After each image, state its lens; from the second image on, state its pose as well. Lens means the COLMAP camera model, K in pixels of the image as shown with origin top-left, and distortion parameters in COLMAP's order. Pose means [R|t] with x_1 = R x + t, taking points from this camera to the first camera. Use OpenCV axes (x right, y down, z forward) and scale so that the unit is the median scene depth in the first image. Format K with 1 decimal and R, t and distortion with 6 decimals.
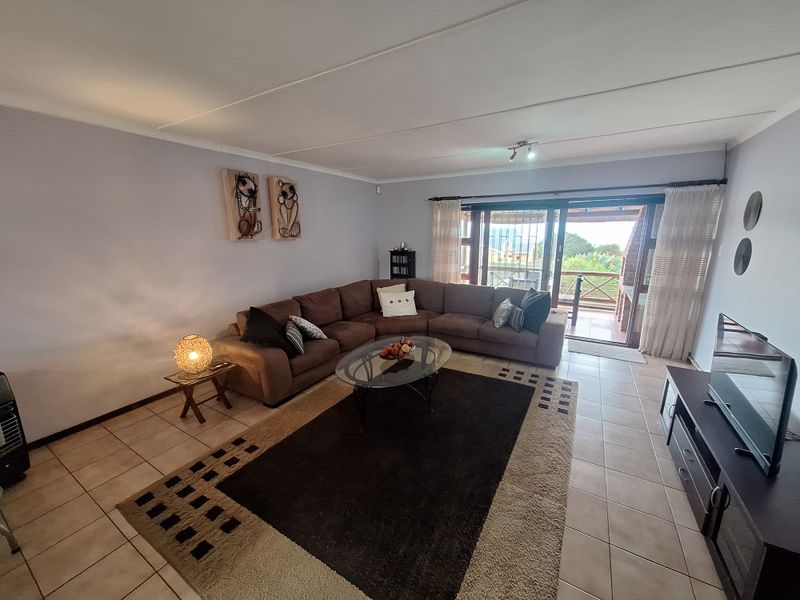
lens RADIAL K [[313.0, 0, 400.0], [0, 313.0, 300.0], [0, 0, 1]] dist [-0.000485, 0.000121]
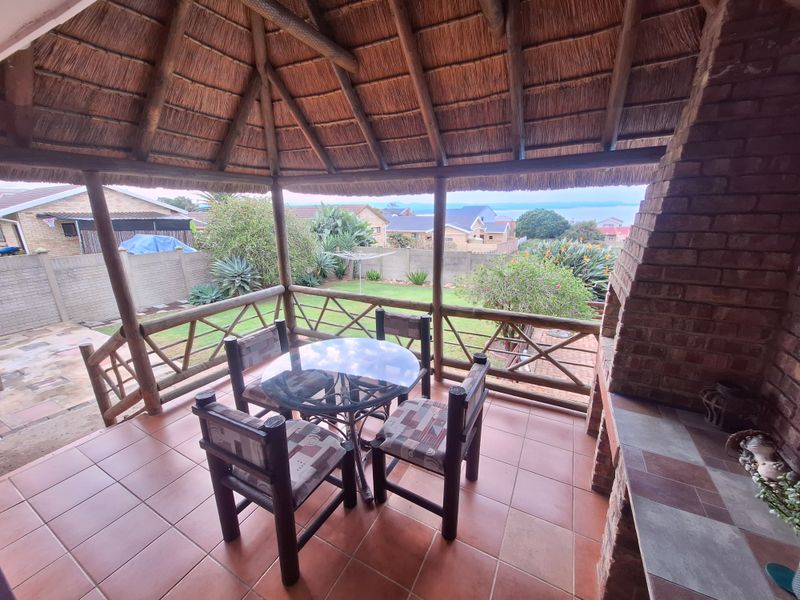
lens RADIAL K [[313.0, 0, 400.0], [0, 313.0, 300.0], [0, 0, 1]] dist [-0.000485, 0.000121]
pose [[0.998243, -0.019964, 0.055784, 0.428673], [0.016054, 0.997441, 0.069674, -0.142059], [-0.057033, -0.068656, 0.996009, 0.623417]]
